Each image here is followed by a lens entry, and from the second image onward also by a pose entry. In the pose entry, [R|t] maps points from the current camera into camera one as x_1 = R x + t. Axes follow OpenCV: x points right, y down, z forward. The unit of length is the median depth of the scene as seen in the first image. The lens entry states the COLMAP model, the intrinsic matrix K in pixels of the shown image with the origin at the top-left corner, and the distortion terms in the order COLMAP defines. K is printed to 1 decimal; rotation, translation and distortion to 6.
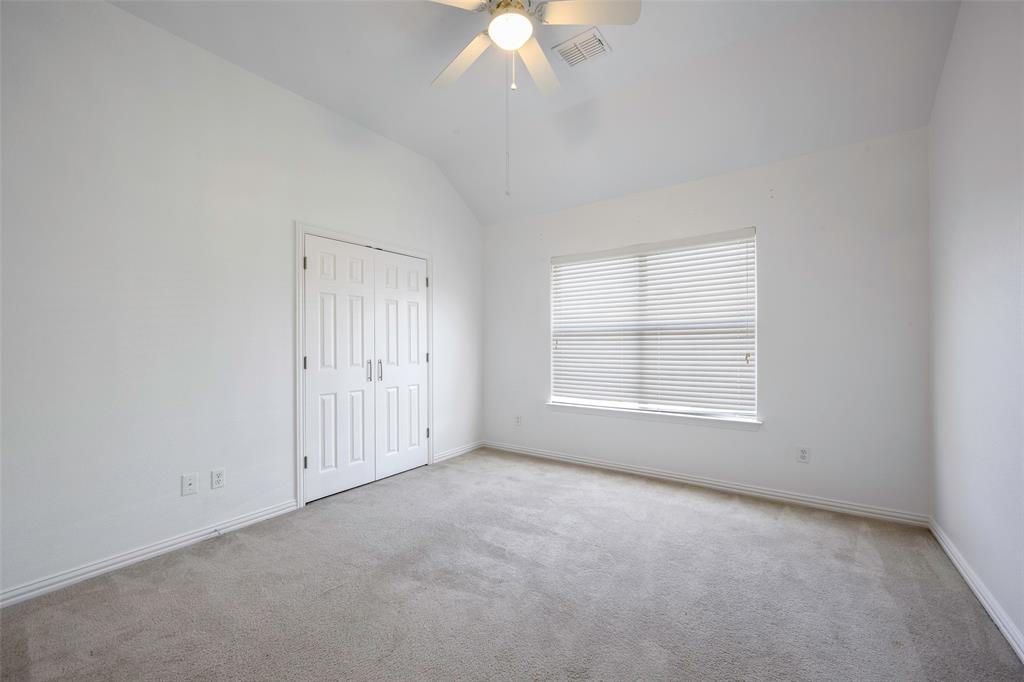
lens RADIAL K [[405.1, 0, 505.3], [0, 405.1, 338.4], [0, 0, 1]] dist [0.000446, 0.000023]
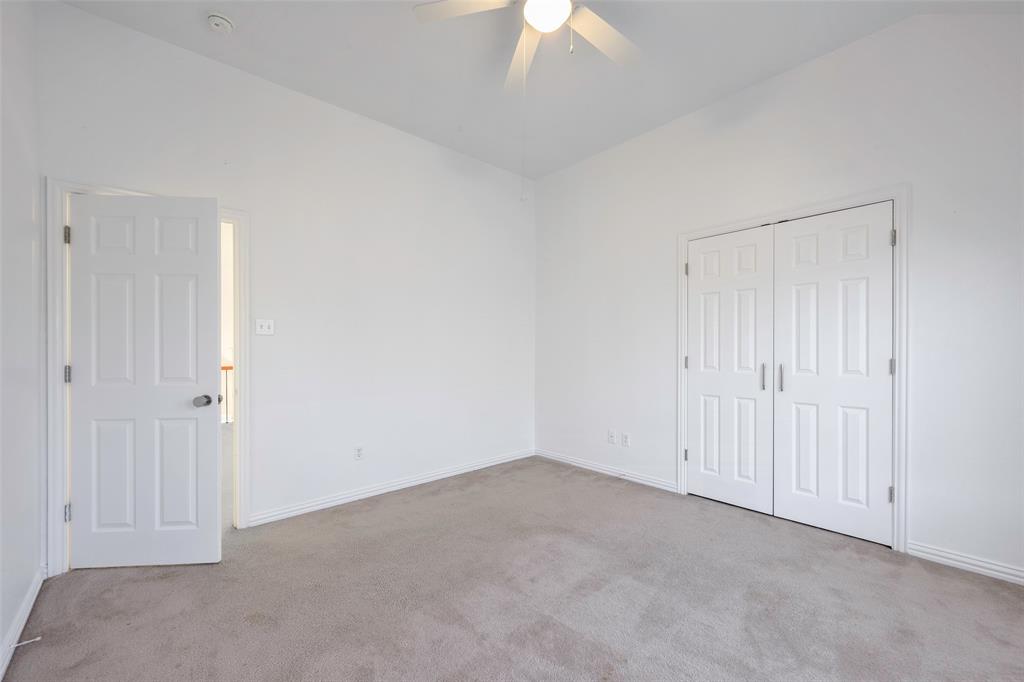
lens RADIAL K [[400.5, 0, 512.0], [0, 400.5, 341.0], [0, 0, 1]] dist [-0.008904, 0.000016]
pose [[-0.196444, -0.010324, -0.980461, 0.569020], [0.018957, 0.999718, -0.014325, 0.009162], [0.980332, -0.021400, -0.196193, 0.673844]]
